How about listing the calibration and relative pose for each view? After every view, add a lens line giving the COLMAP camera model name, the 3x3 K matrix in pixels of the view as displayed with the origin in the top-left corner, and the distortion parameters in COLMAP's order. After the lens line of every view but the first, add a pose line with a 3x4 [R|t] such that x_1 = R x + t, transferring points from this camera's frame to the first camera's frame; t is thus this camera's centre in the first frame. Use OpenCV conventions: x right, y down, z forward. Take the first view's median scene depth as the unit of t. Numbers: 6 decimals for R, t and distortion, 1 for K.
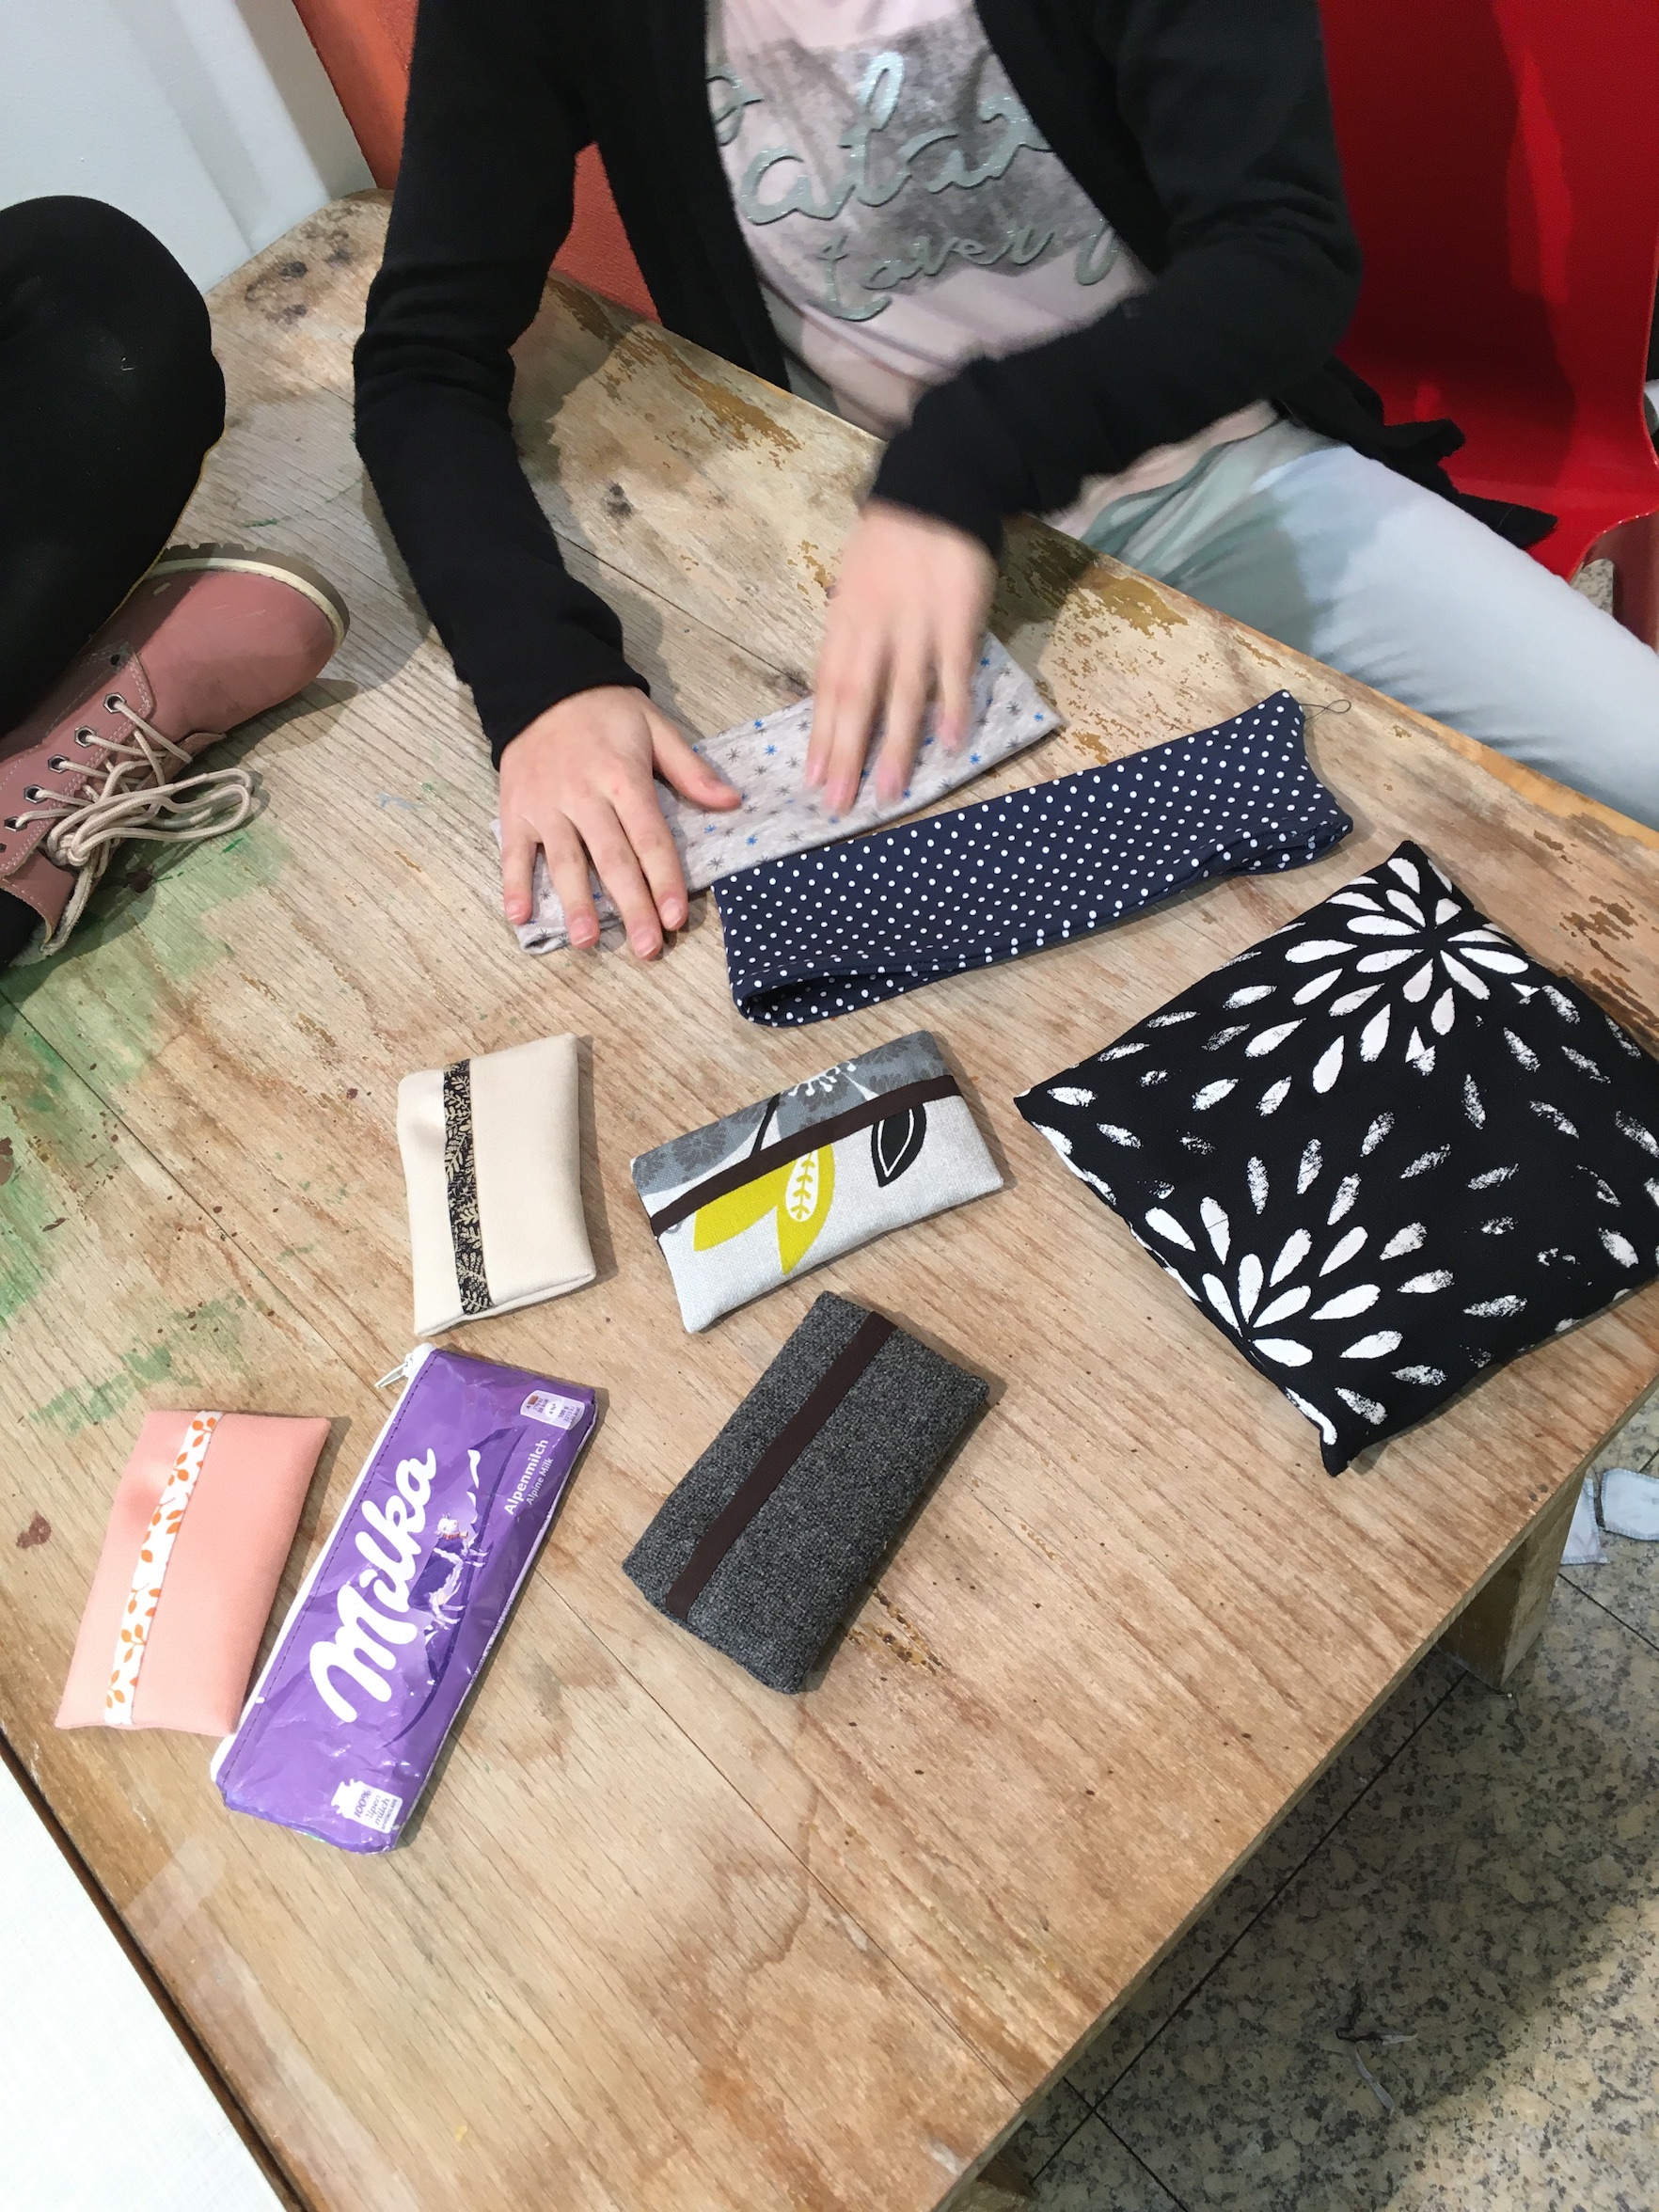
lens RADIAL K [[1881.4, 0, 831.7], [0, 1881.4, 1113.4], [0, 0, 1]] dist [0.050960, -0.016041]
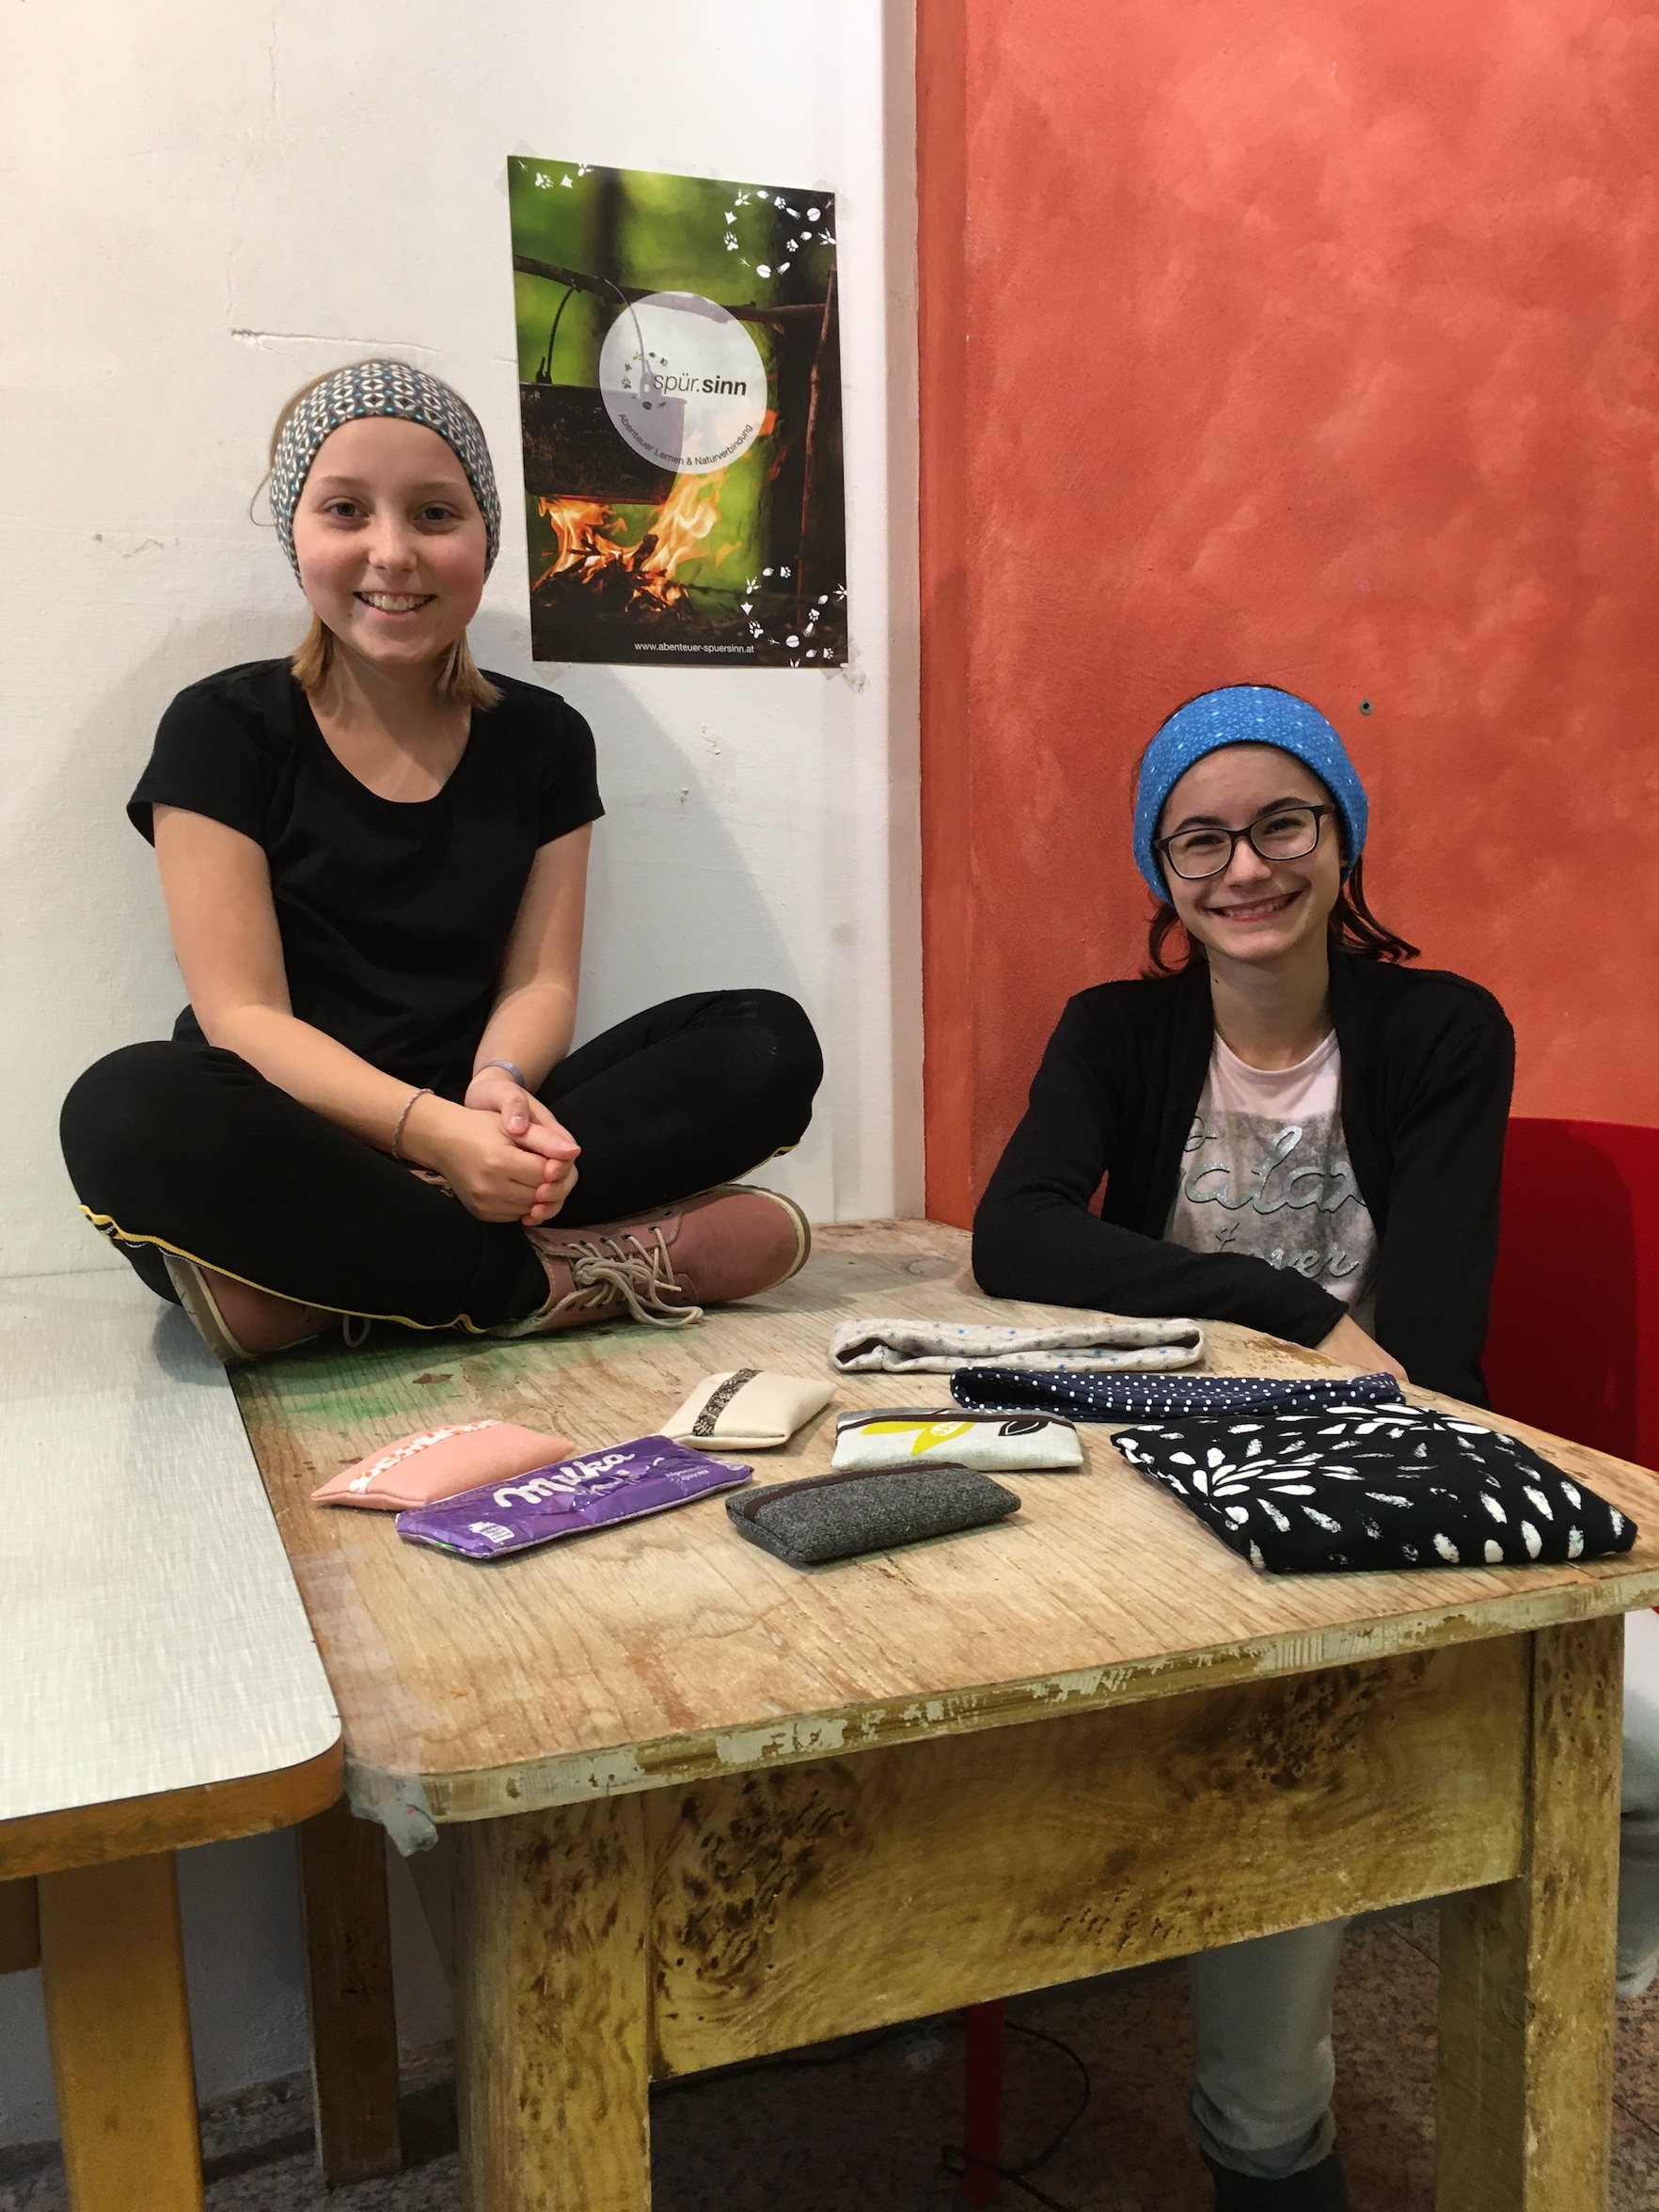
lens RADIAL K [[1881.4, 0, 829.7], [0, 1881.4, 1108.3], [0, 0, 1]] dist [0.050960, -0.016041]
pose [[0.904377, 0.245545, -0.349011, 0.360762], [-0.424928, 0.593335, -0.683659, 0.957782], [0.039212, 0.766590, 0.640938, -0.101696]]
